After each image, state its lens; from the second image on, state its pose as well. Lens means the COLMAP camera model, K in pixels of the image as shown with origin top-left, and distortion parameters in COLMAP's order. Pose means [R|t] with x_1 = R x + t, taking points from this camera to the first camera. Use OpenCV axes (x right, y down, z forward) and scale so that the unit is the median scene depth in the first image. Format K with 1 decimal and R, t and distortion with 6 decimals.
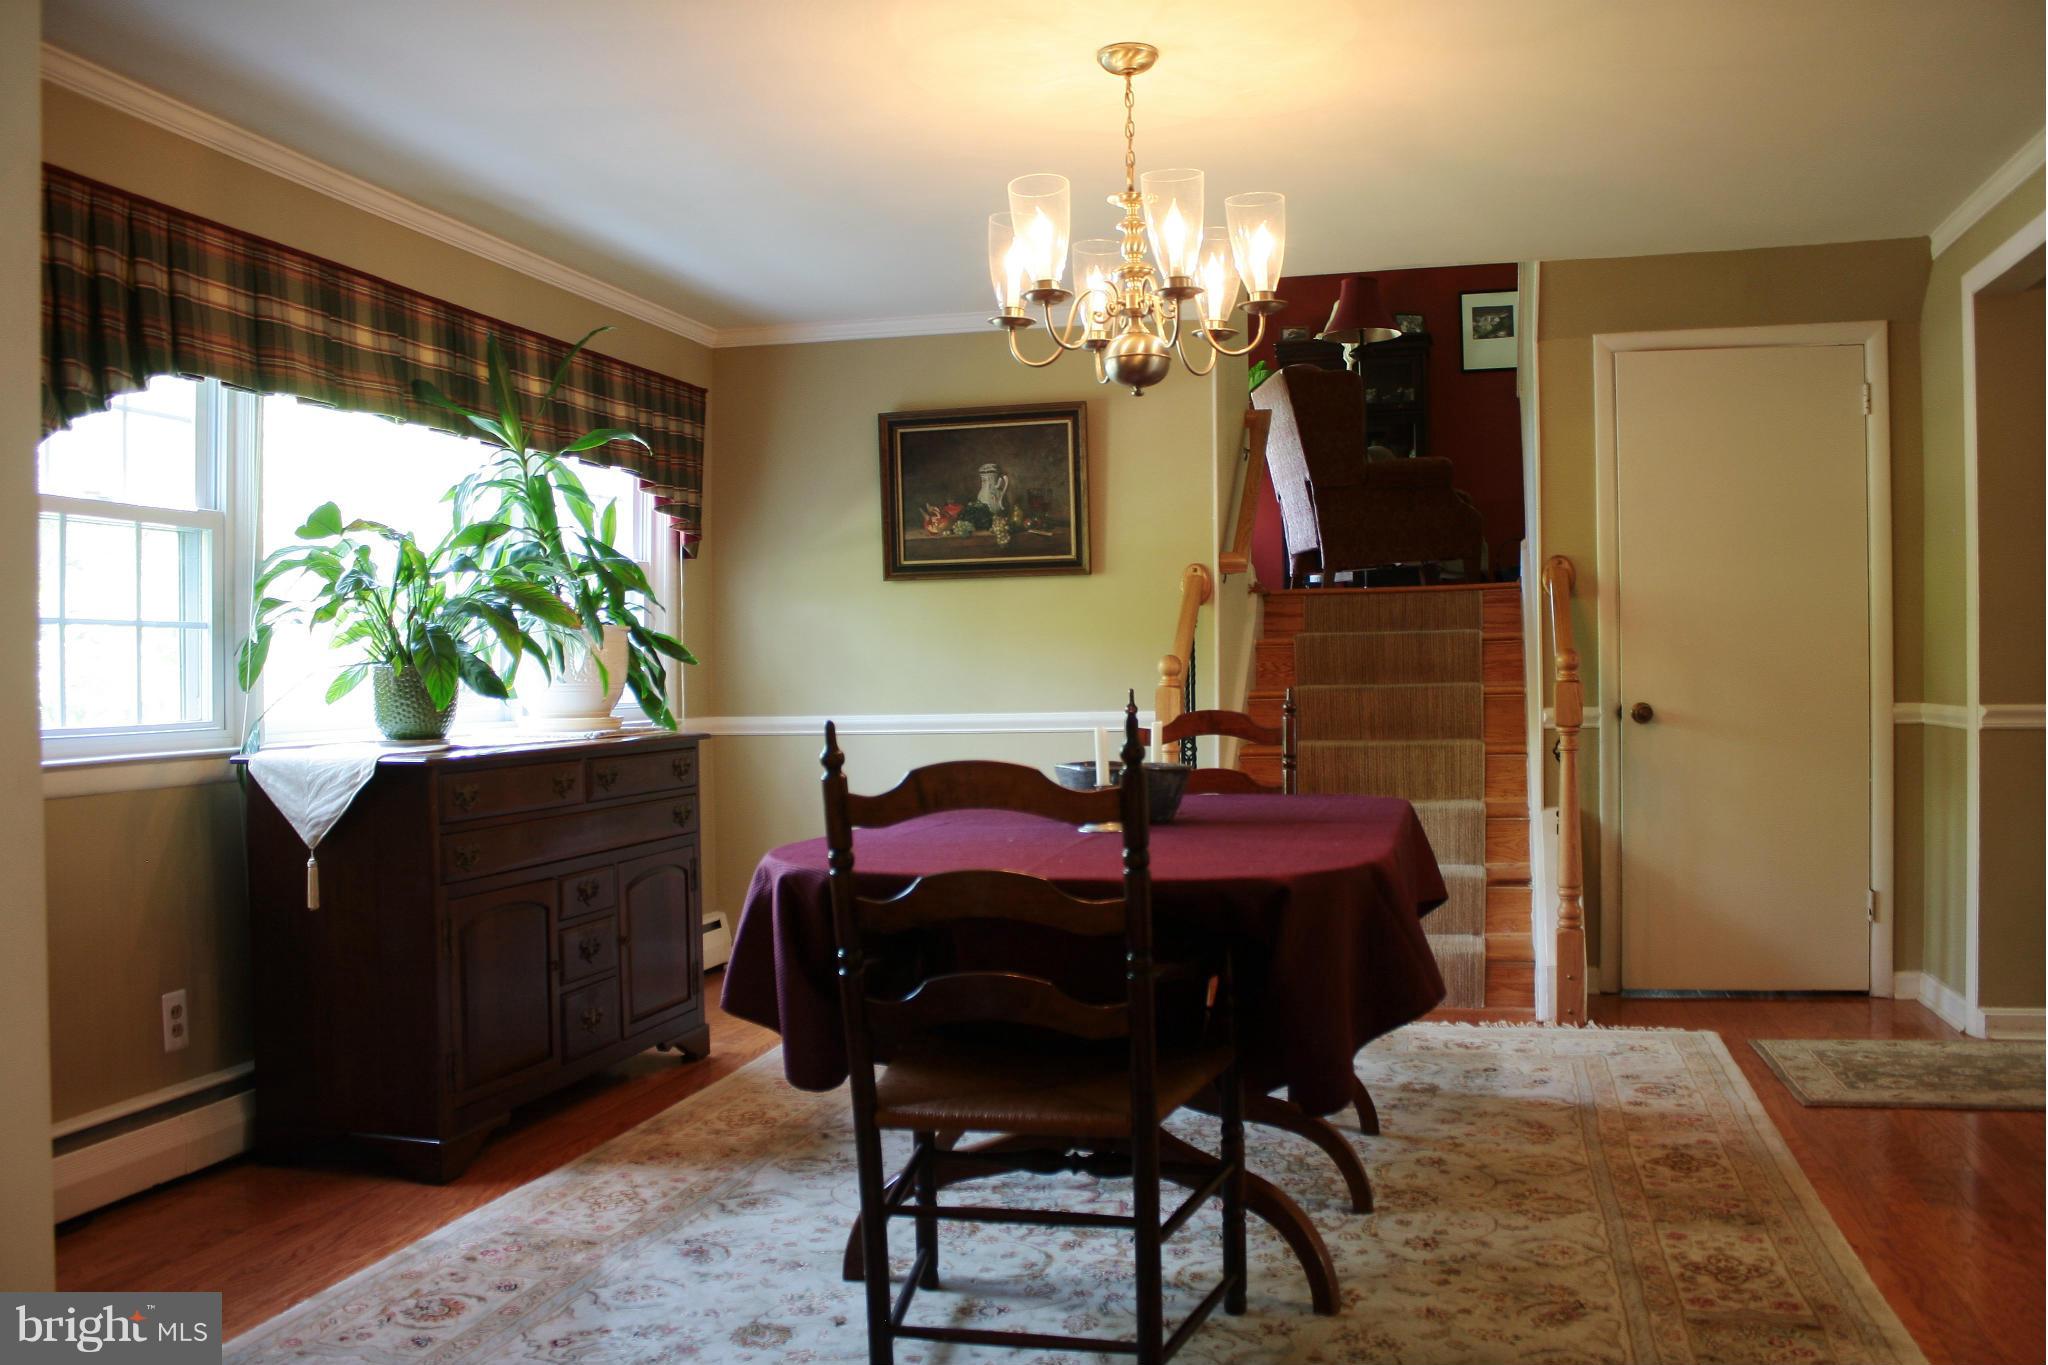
lens RADIAL K [[1706.1, 0, 1024.0], [0, 1706.1, 682.5], [0, 0, 1]] dist [-0.169510, 0.140835]
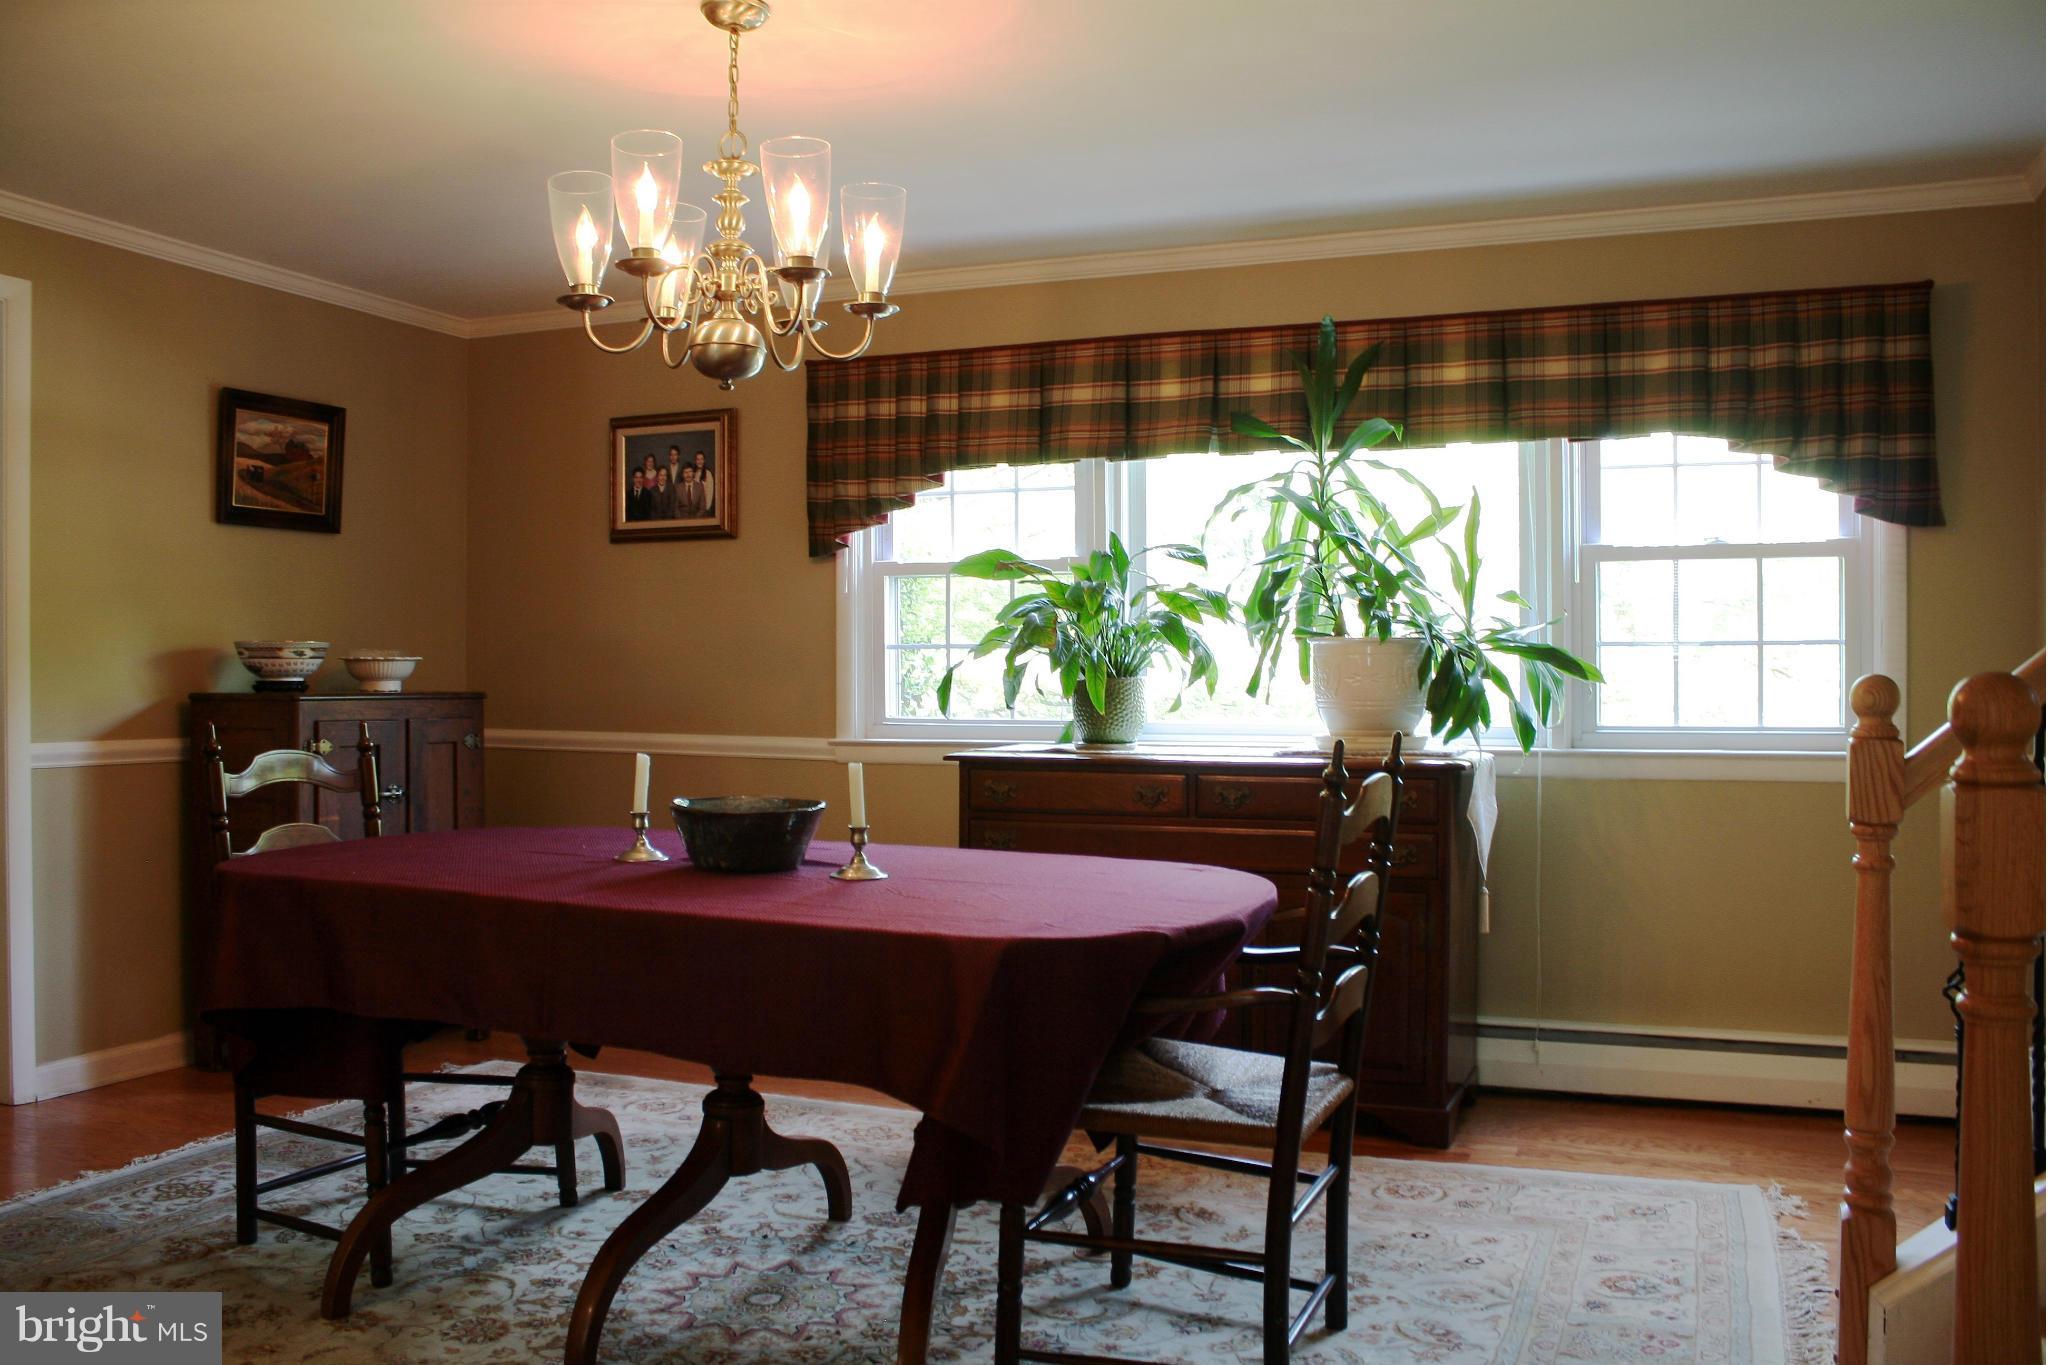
lens RADIAL K [[1706.1, 0, 1024.0], [0, 1706.1, 682.5], [0, 0, 1]] dist [-0.169510, 0.140835]
pose [[-0.119599, 0.014482, -0.992717, 0.904391], [-0.004549, 0.999875, 0.015134, -0.028333], [0.992812, 0.006326, -0.119518, 1.220698]]
